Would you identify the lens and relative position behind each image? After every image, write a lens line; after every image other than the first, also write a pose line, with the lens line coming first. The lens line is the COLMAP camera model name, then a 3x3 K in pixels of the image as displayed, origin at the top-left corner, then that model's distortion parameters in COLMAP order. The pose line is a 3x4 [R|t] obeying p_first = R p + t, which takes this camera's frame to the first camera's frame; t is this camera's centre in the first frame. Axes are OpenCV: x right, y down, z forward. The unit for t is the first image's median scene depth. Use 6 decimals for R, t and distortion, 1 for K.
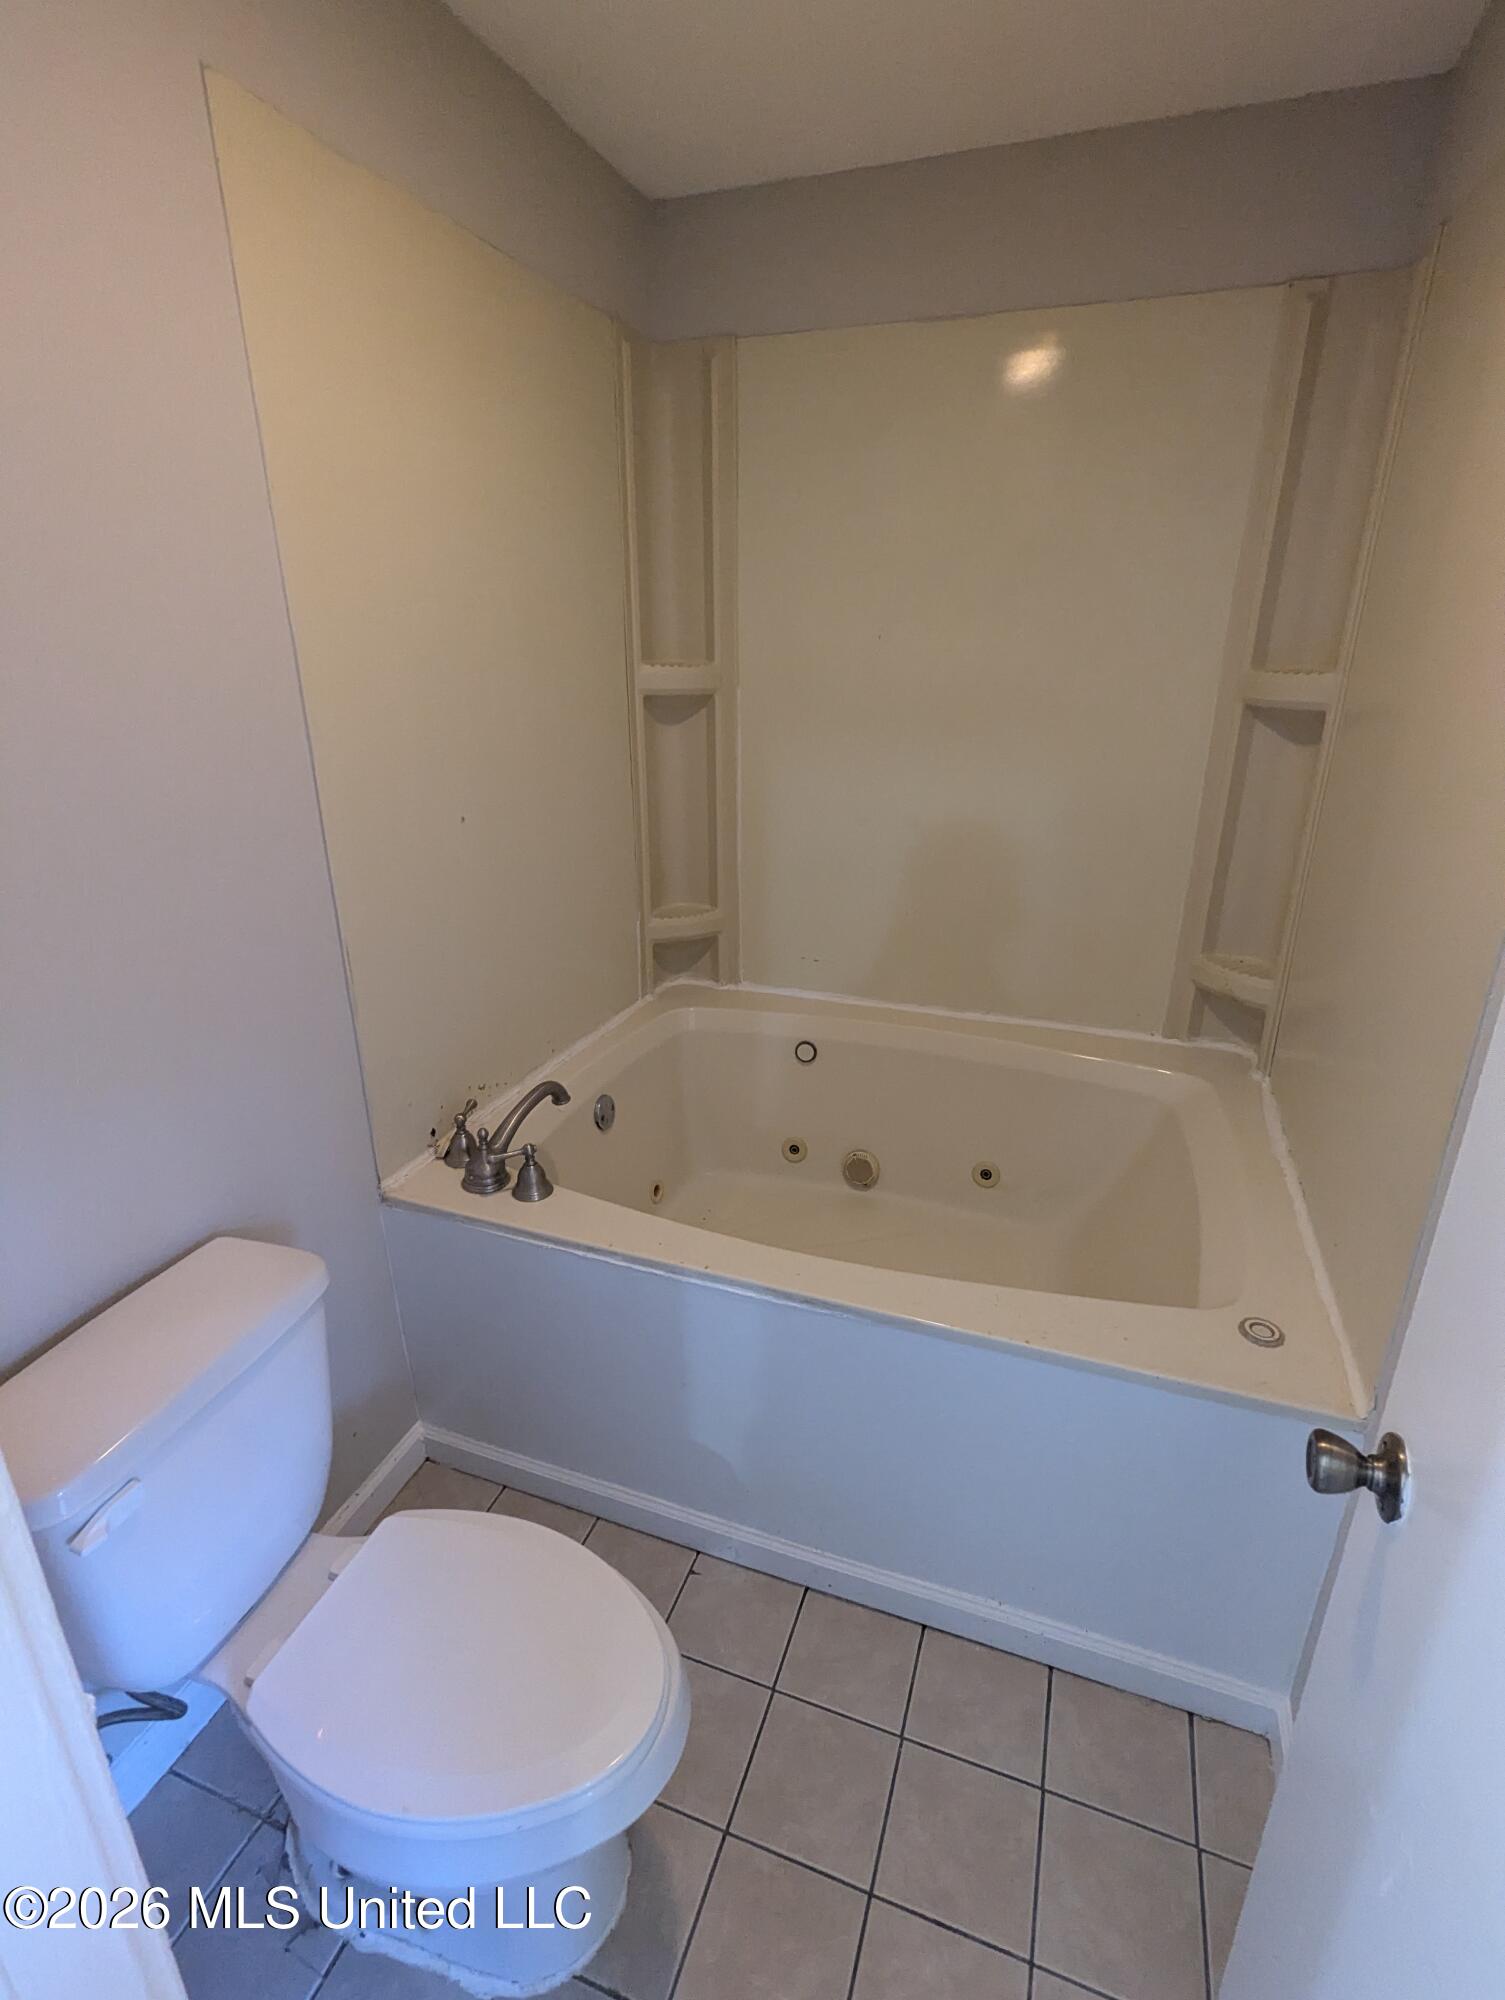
lens RADIAL K [[950.4, 0, 754.7], [0, 950.4, 997.4], [0, 0, 1]] dist [-0.002733, -0.000131]
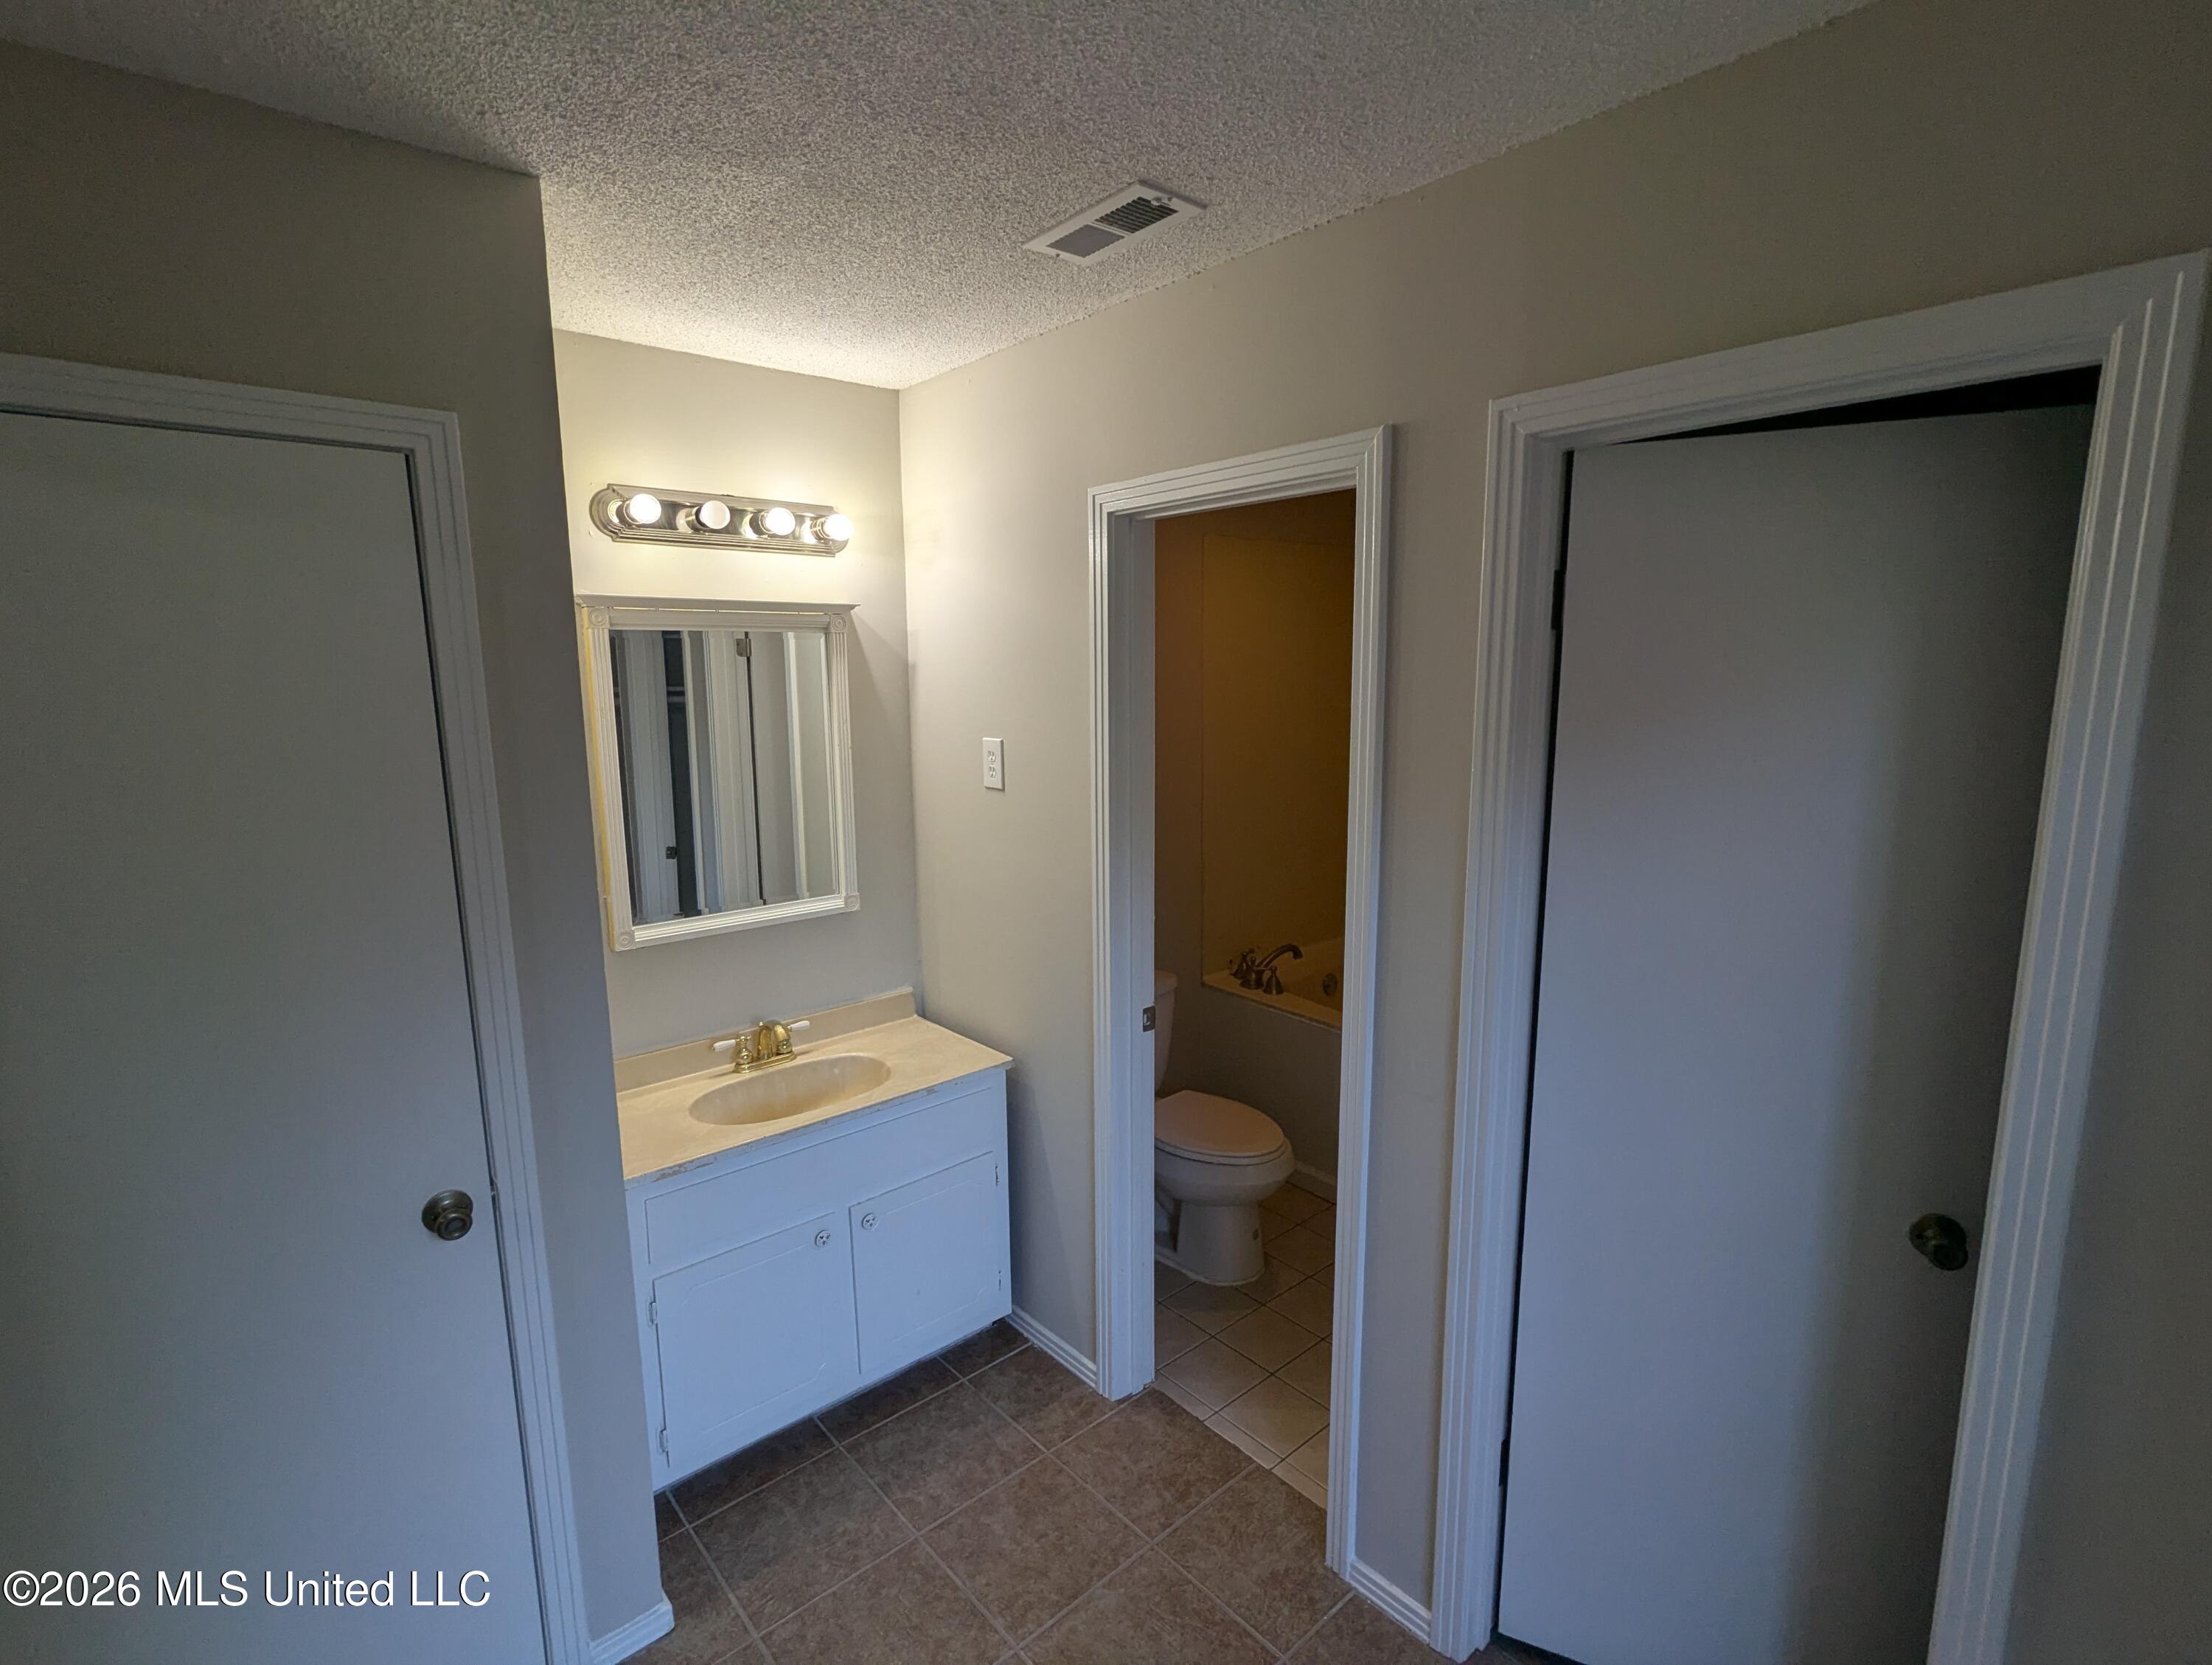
lens RADIAL K [[1051.2, 0, 1106.9], [0, 1051.2, 835.9], [0, 0, 1]] dist [-0.002733, -0.000131]
pose [[0.874143, 0.079867, -0.479057, 0.475922], [-0.178190, 0.970339, -0.163373, 0.305467], [0.451800, 0.228174, 0.862446, -1.088714]]
